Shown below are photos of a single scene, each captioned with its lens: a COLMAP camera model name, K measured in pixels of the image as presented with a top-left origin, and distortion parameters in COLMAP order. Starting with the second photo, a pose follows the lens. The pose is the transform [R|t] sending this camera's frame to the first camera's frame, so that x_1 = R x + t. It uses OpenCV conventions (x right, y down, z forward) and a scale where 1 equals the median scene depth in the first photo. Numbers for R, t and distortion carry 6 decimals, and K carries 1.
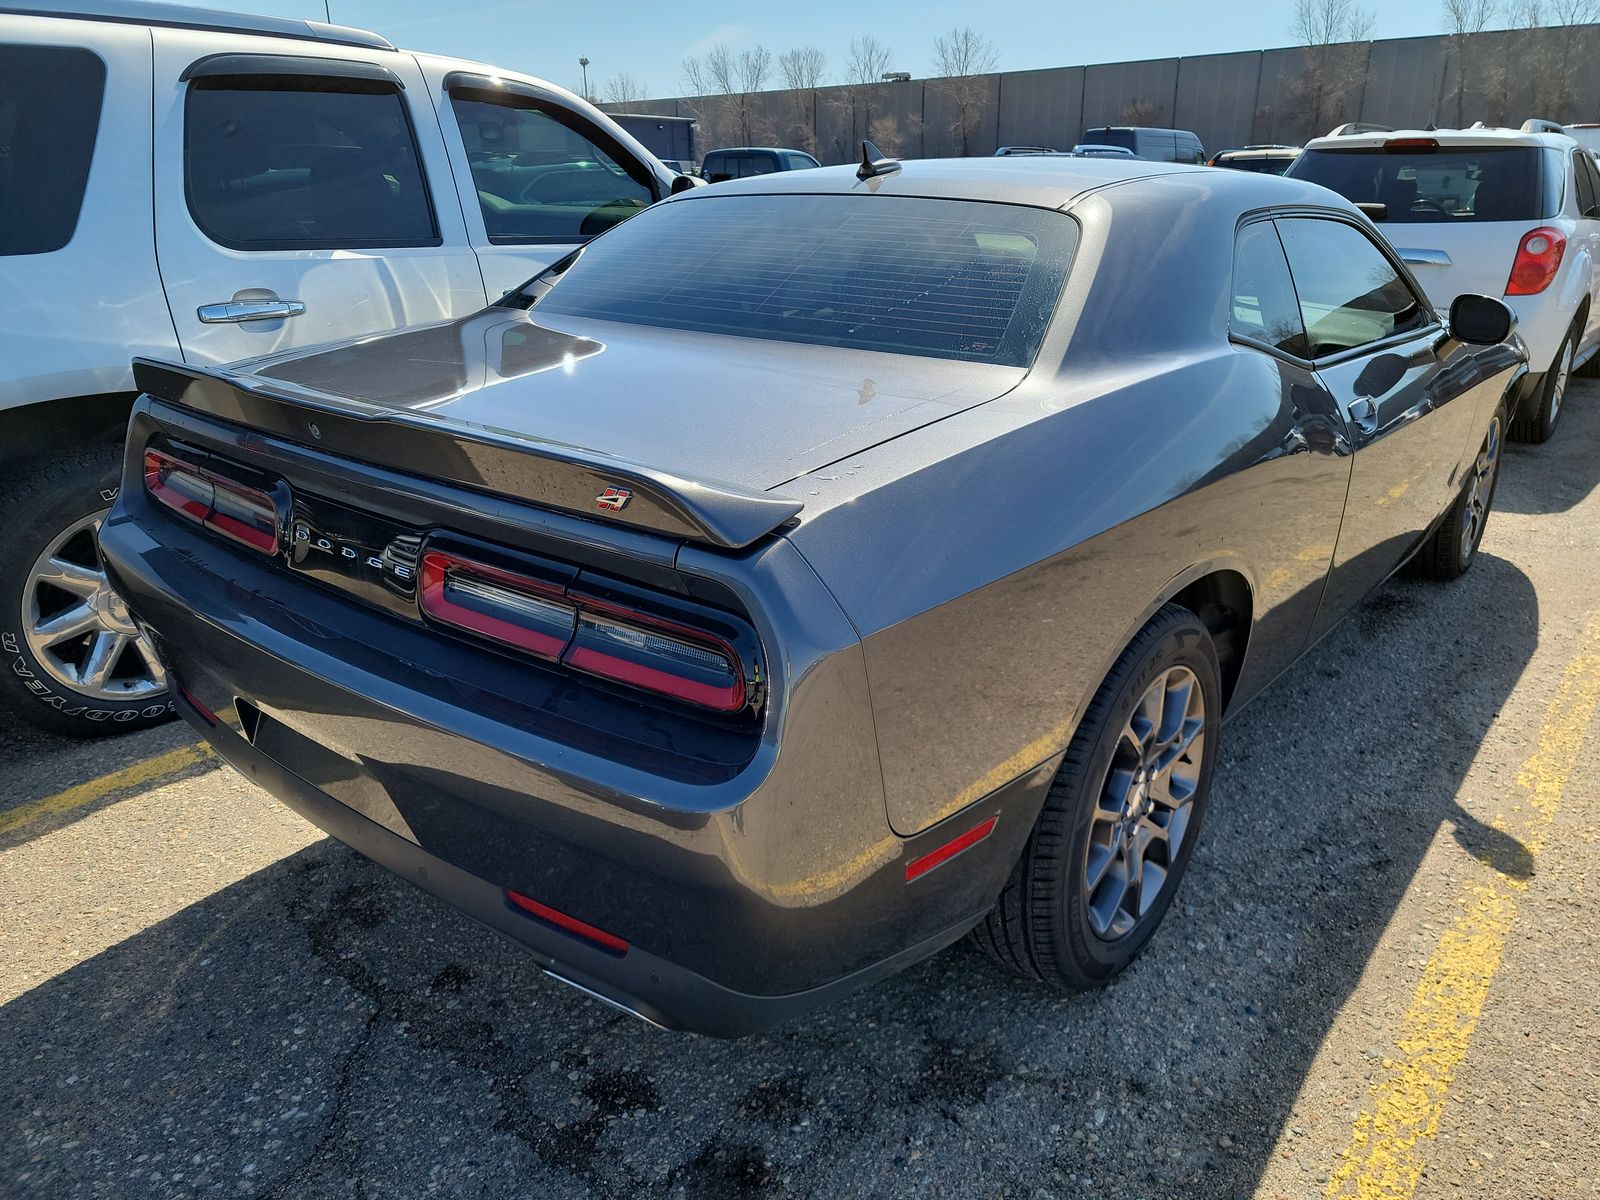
lens RADIAL K [[1118.1, 0, 810.8], [0, 1118.1, 598.5], [0, 0, 1]] dist [0.071509, -0.059428]
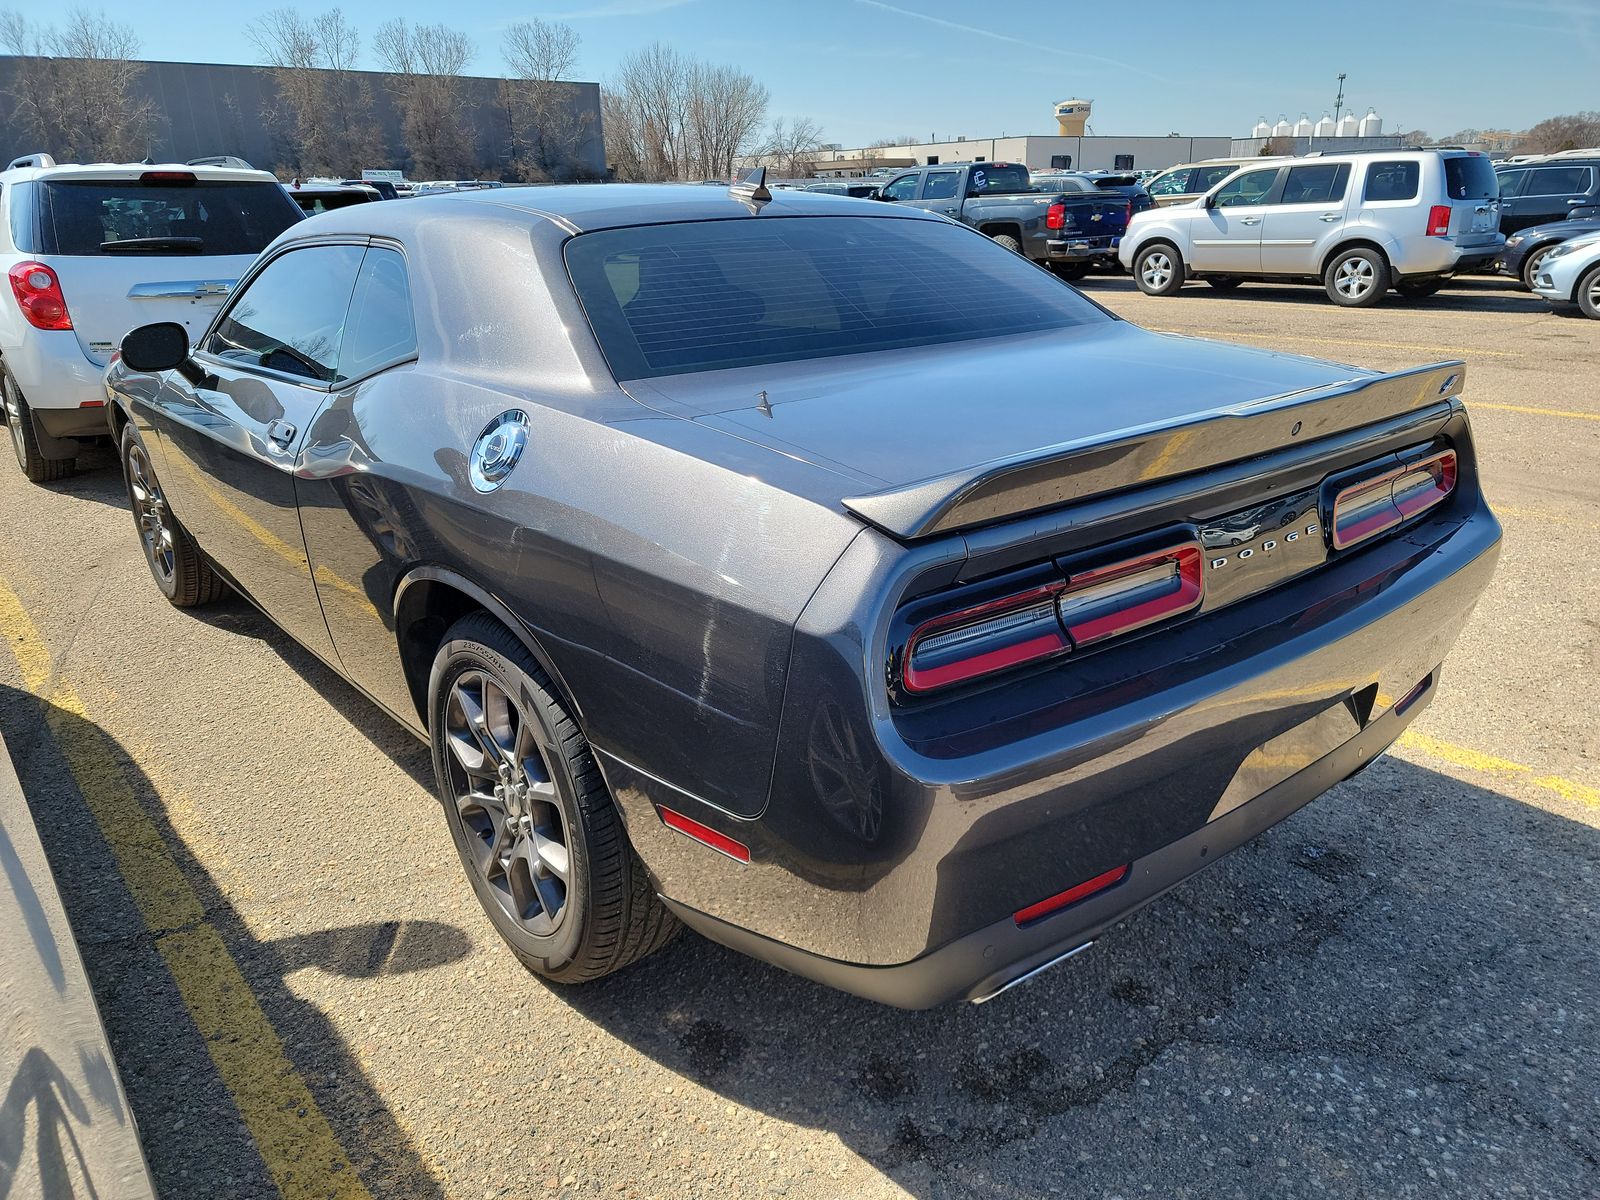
lens RADIAL K [[1118.1, 0, 806.7], [0, 1118.1, 612.6], [0, 0, 1]] dist [0.071509, -0.059428]
pose [[0.191607, -0.336219, 0.922086, -0.588654], [0.354557, 0.899760, 0.254403, -0.160994], [-0.915192, 0.278187, 0.291609, 0.437649]]
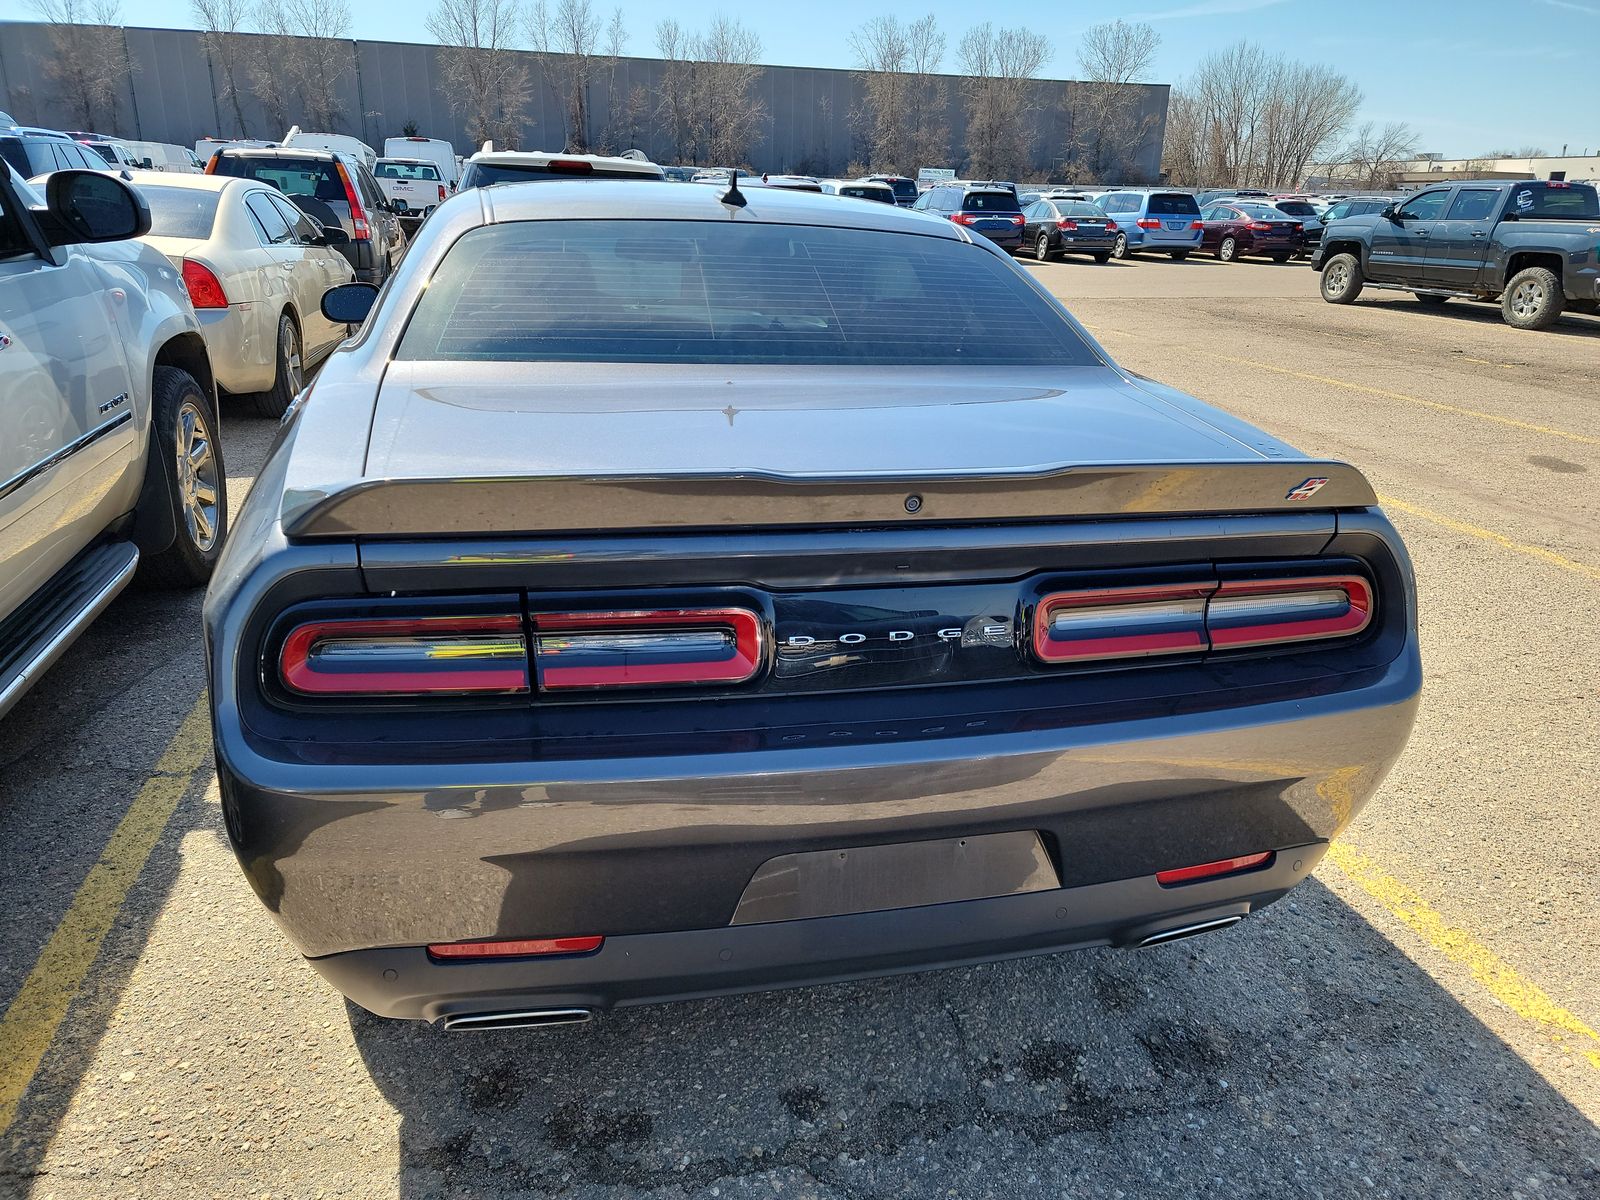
lens RADIAL K [[1118.1, 0, 819.0], [0, 1118.1, 627.8], [0, 0, 1]] dist [0.071509, -0.059428]
pose [[0.601800, -0.261470, 0.754632, -0.443337], [0.243013, 0.960035, 0.138843, -0.073738], [-0.760777, 0.099830, 0.641290, 0.187802]]
